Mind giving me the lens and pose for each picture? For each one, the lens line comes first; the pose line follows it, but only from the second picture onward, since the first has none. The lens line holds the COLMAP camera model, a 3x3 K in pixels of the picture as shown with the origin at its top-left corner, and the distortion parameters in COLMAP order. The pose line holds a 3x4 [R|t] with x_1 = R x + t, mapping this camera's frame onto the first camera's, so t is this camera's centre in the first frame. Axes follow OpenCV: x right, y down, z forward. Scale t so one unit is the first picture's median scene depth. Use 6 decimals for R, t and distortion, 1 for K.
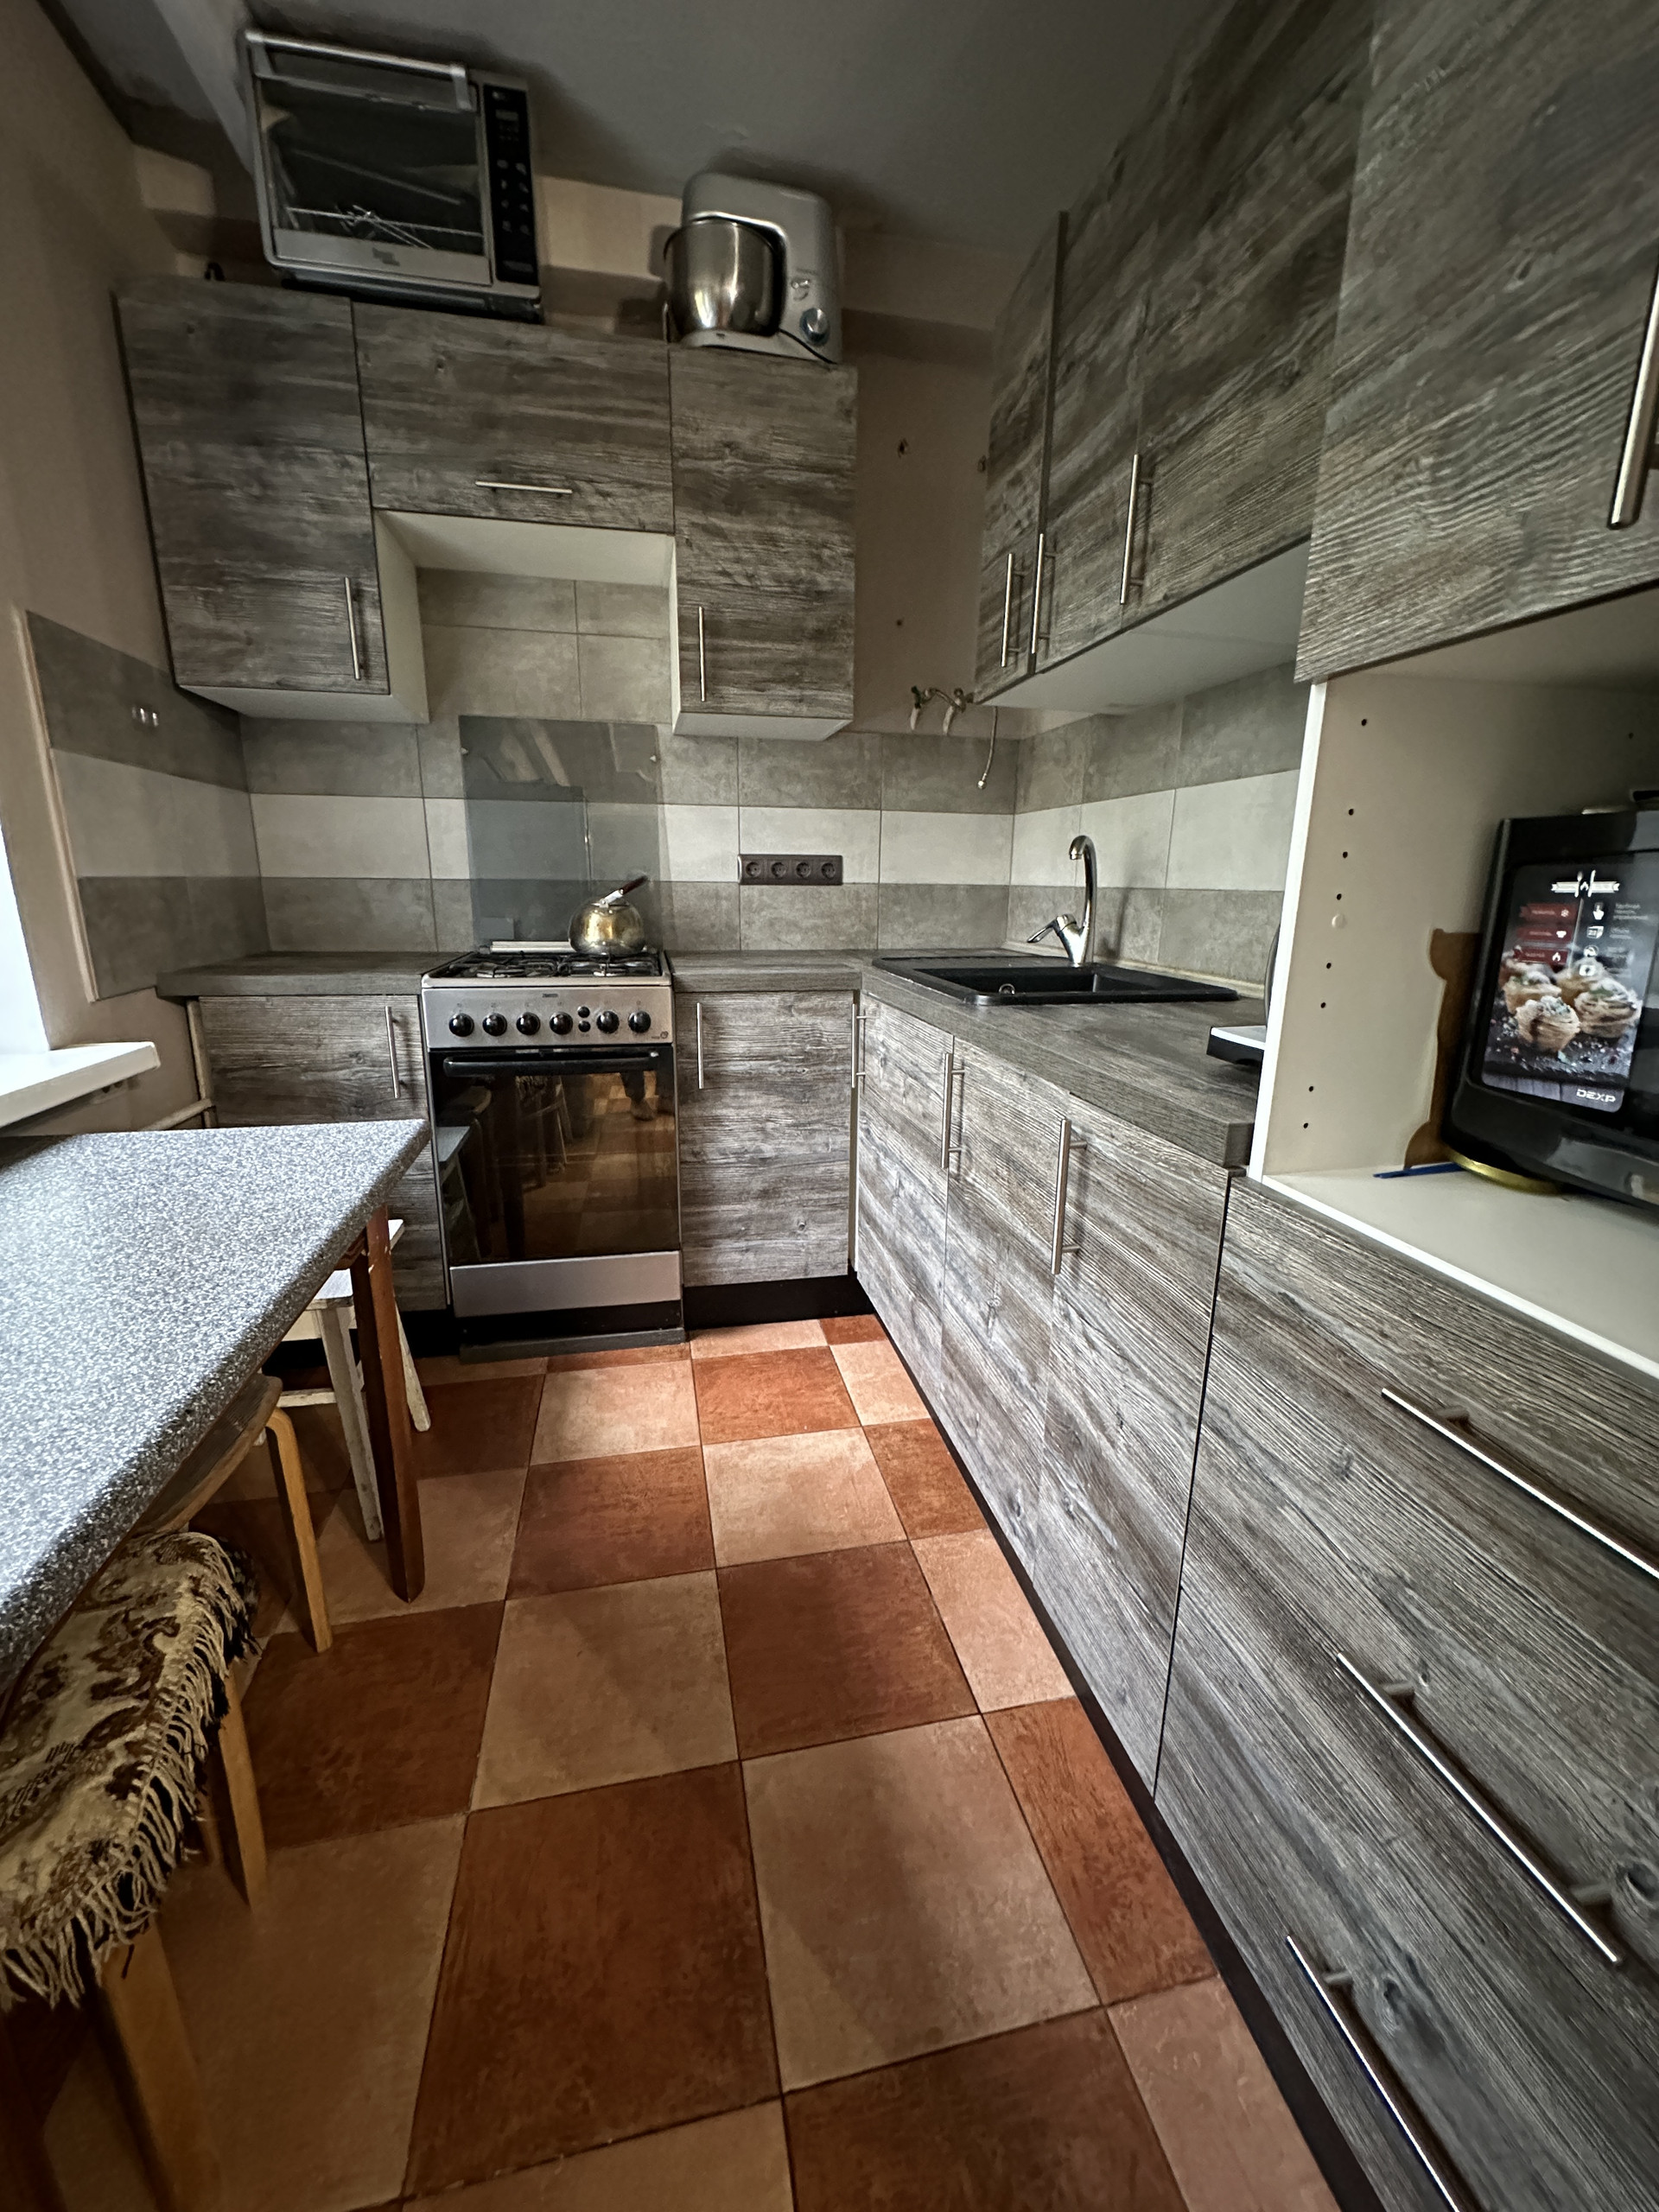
lens RADIAL K [[883.5, 0, 829.2], [0, 883.5, 1105.2], [0, 0, 1]] dist [-0.003336, 0.001180]
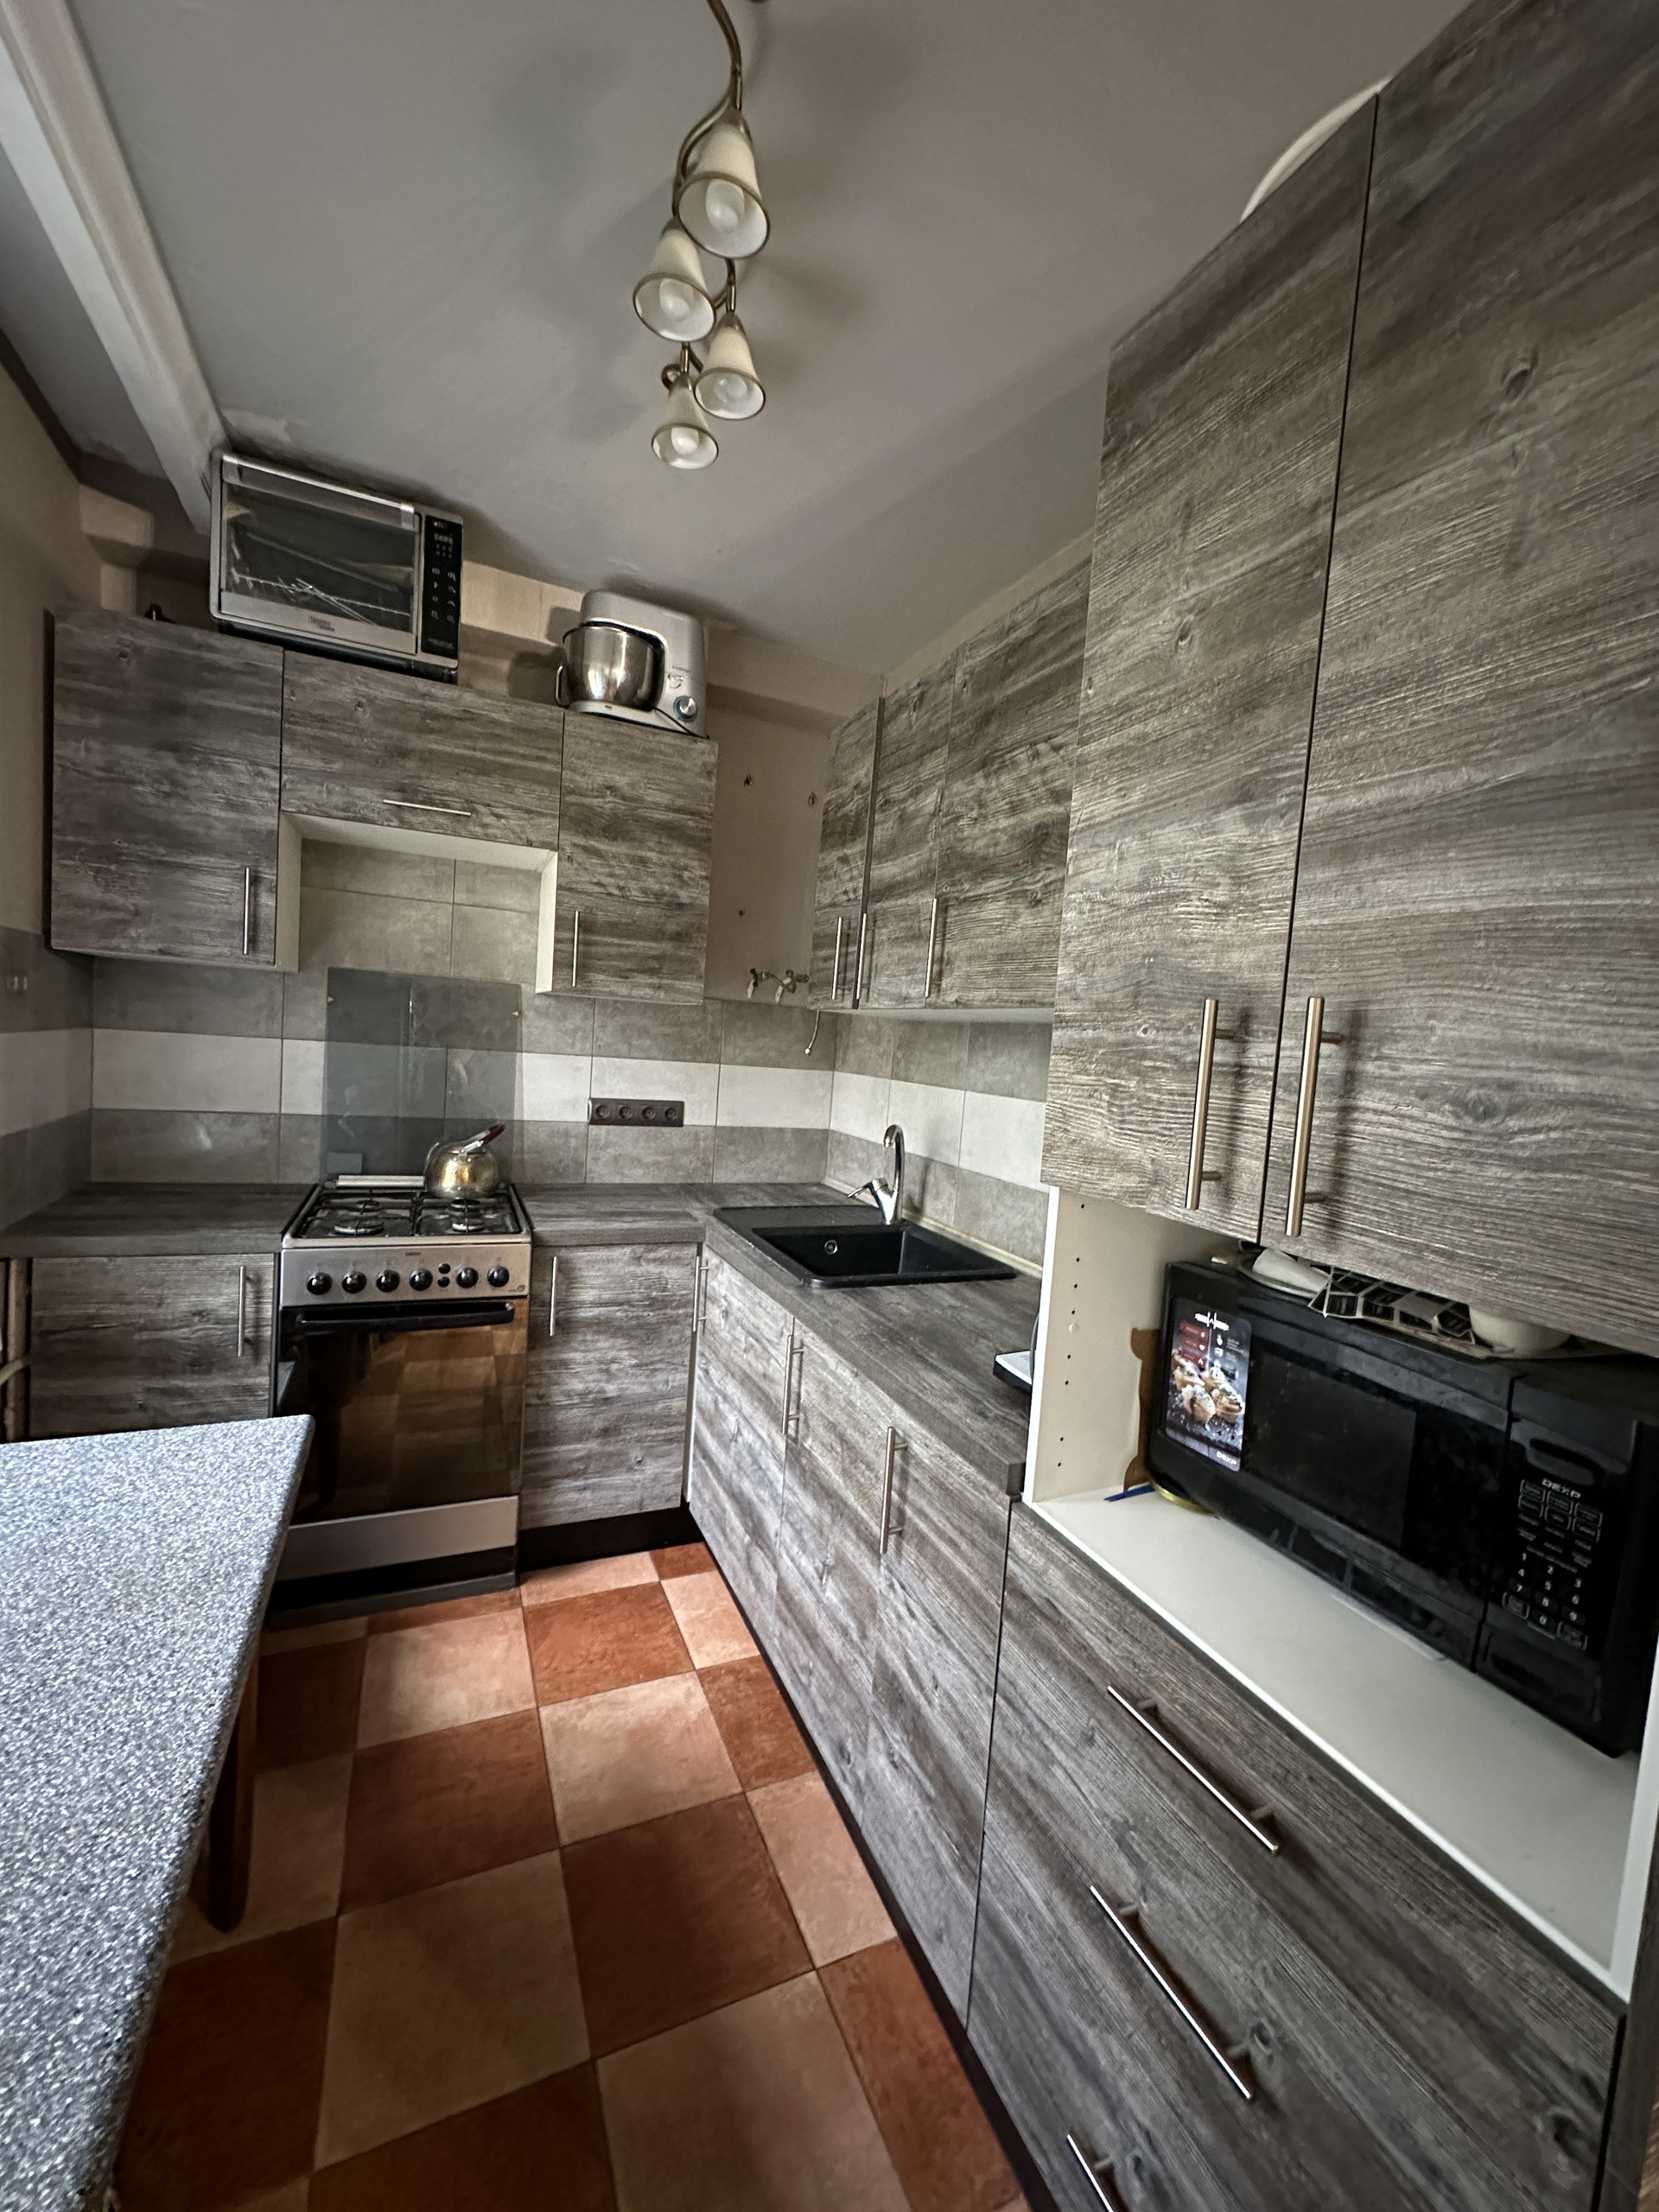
lens RADIAL K [[883.5, 0, 830.0], [0, 883.5, 1103.9], [0, 0, 1]] dist [-0.003336, 0.001180]
pose [[0.975329, 0.043998, 0.216328, -0.065214], [-0.007177, 0.985739, -0.168127, -0.128241], [-0.220640, 0.162427, 0.961736, -0.160882]]
